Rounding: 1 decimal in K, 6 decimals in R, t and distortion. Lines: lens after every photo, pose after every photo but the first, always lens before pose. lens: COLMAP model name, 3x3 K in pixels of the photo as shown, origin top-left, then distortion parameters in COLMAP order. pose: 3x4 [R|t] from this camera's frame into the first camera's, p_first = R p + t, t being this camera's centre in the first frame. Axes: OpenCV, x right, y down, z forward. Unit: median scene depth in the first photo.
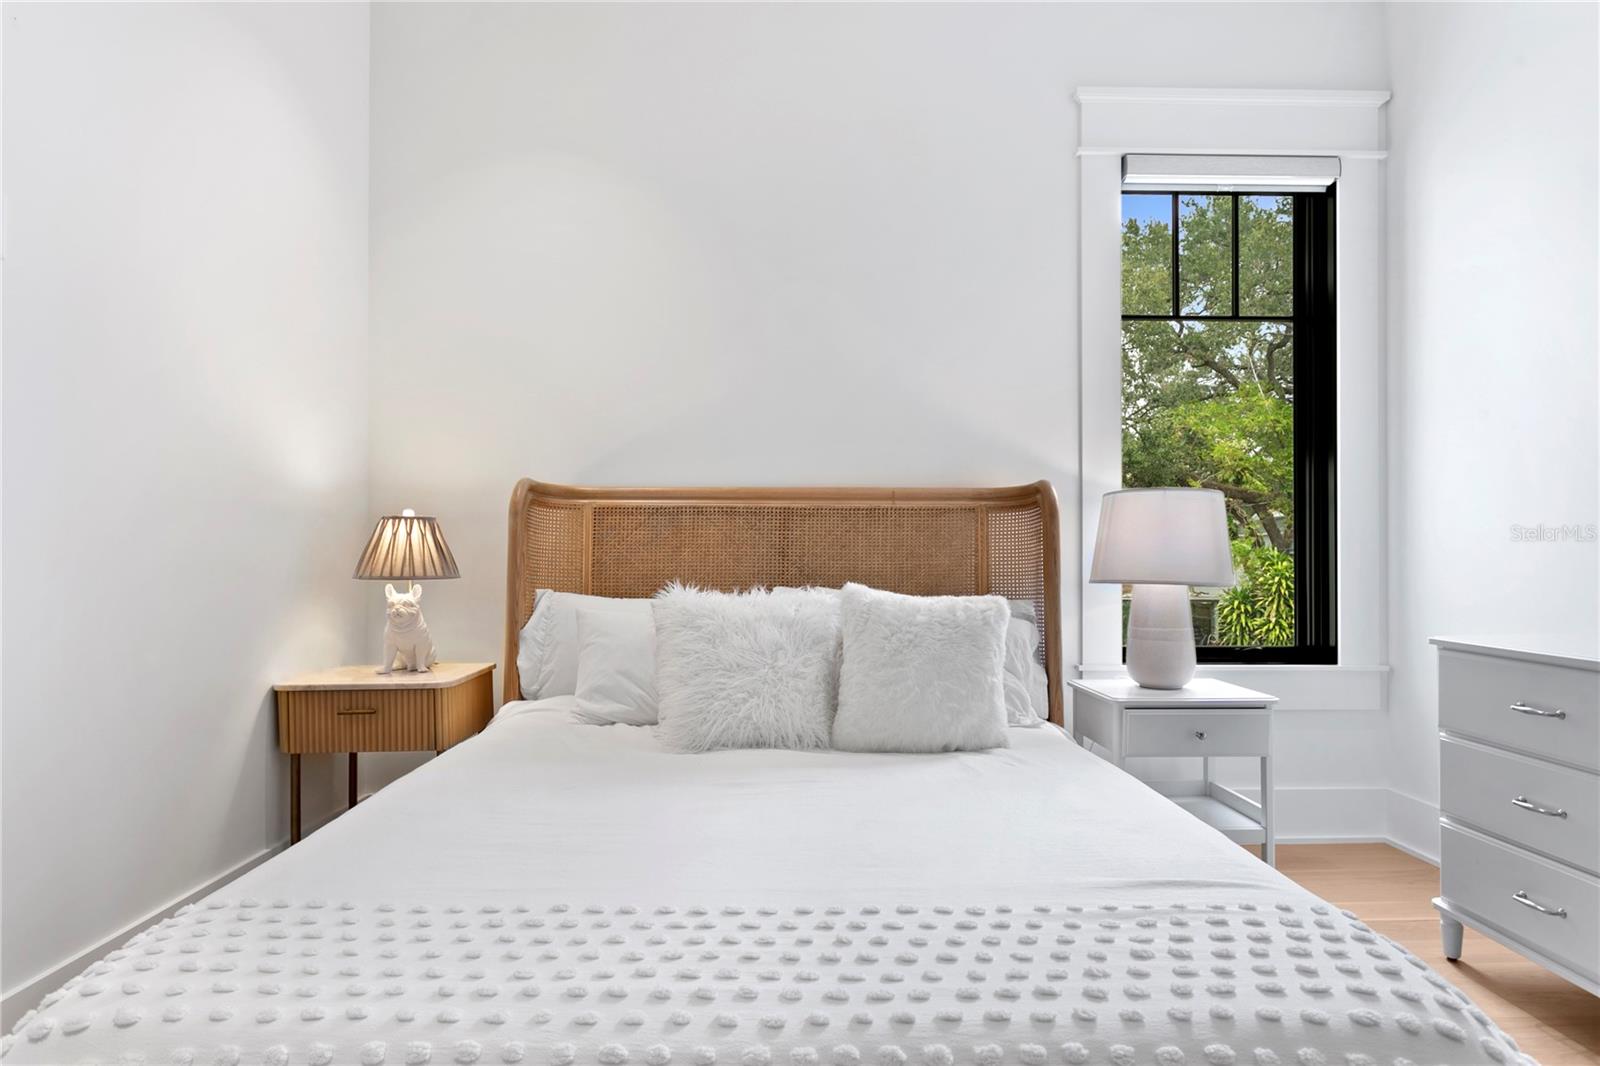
lens RADIAL K [[868.9, 0, 787.4], [0, 868.9, 564.7], [0, 0, 1]] dist [-0.006215, 0.001097]
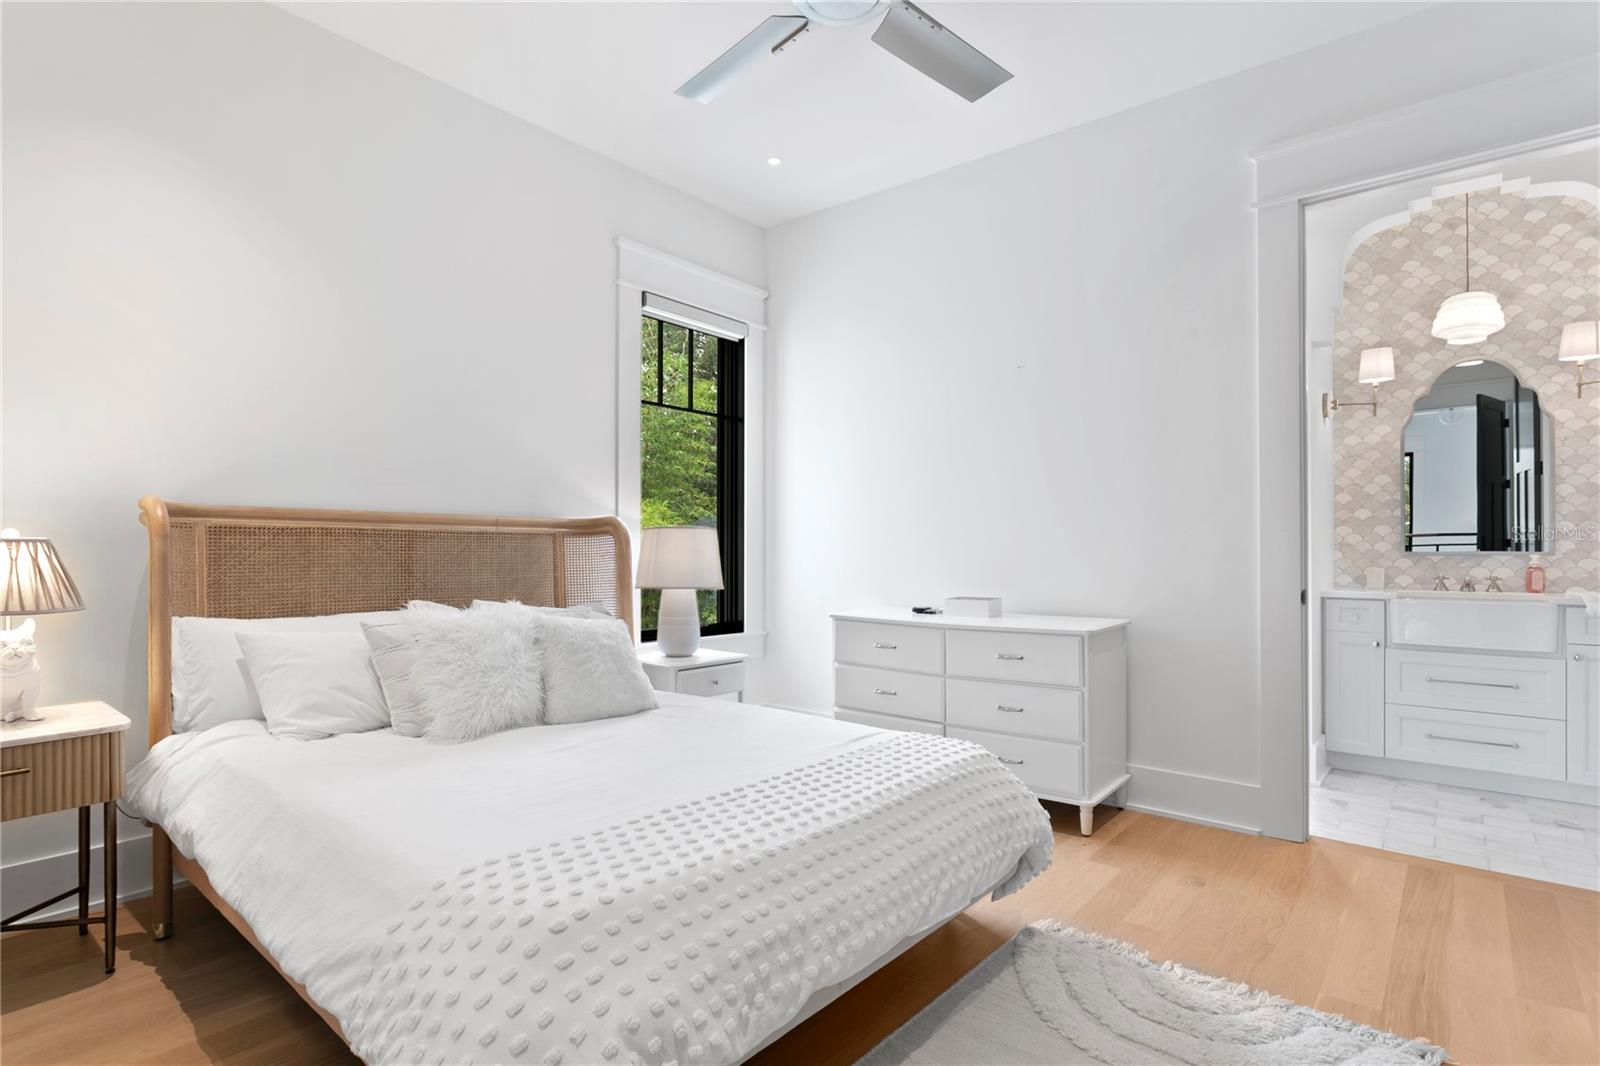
lens RADIAL K [[815.5, 0, 797.7], [0, 815.5, 540.8], [0, 0, 1]] dist [-0.000590, 0.000303]
pose [[0.650836, 0.009958, 0.759153, -0.539501], [0.000570, 0.999907, -0.013605, -0.041851], [-0.759219, 0.009288, 0.650770, -0.090629]]
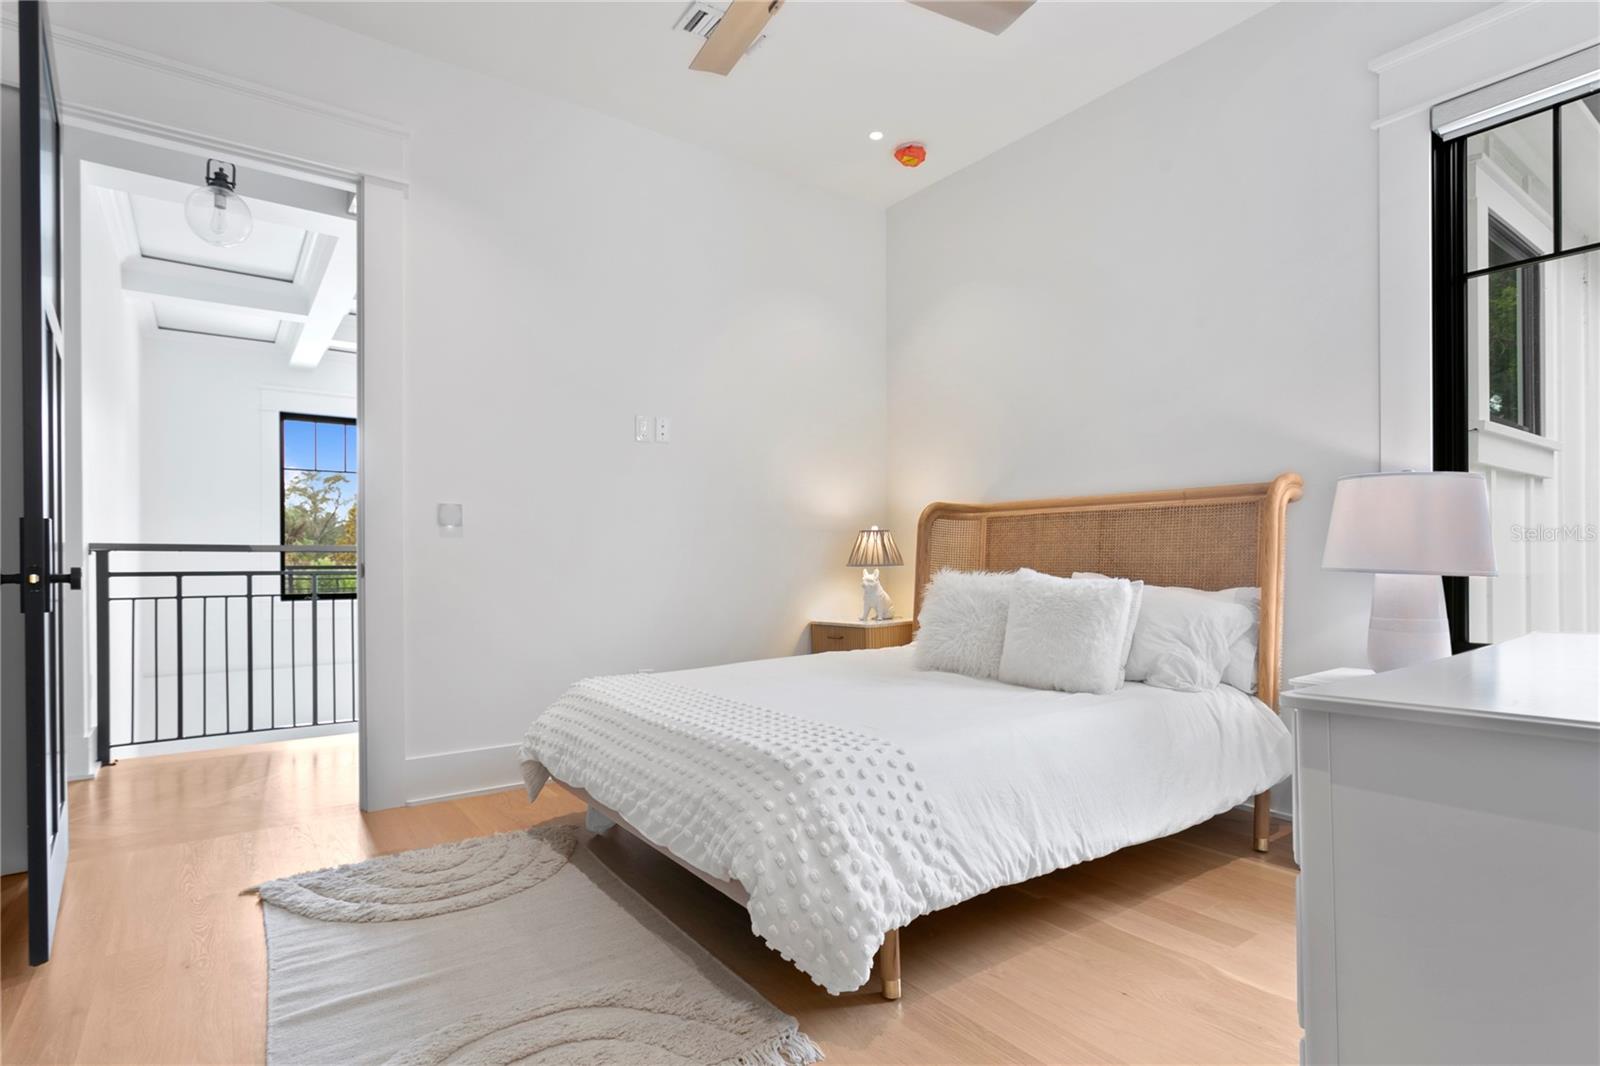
lens RADIAL K [[815.5, 0, 804.1], [0, 815.5, 568.2], [0, 0, 1]] dist [-0.000590, 0.000303]
pose [[0.582375, 0.003650, -0.812912, 0.803219], [0.009161, 0.999897, 0.011052, 0.001770], [0.812868, -0.013884, 0.582282, -0.063640]]
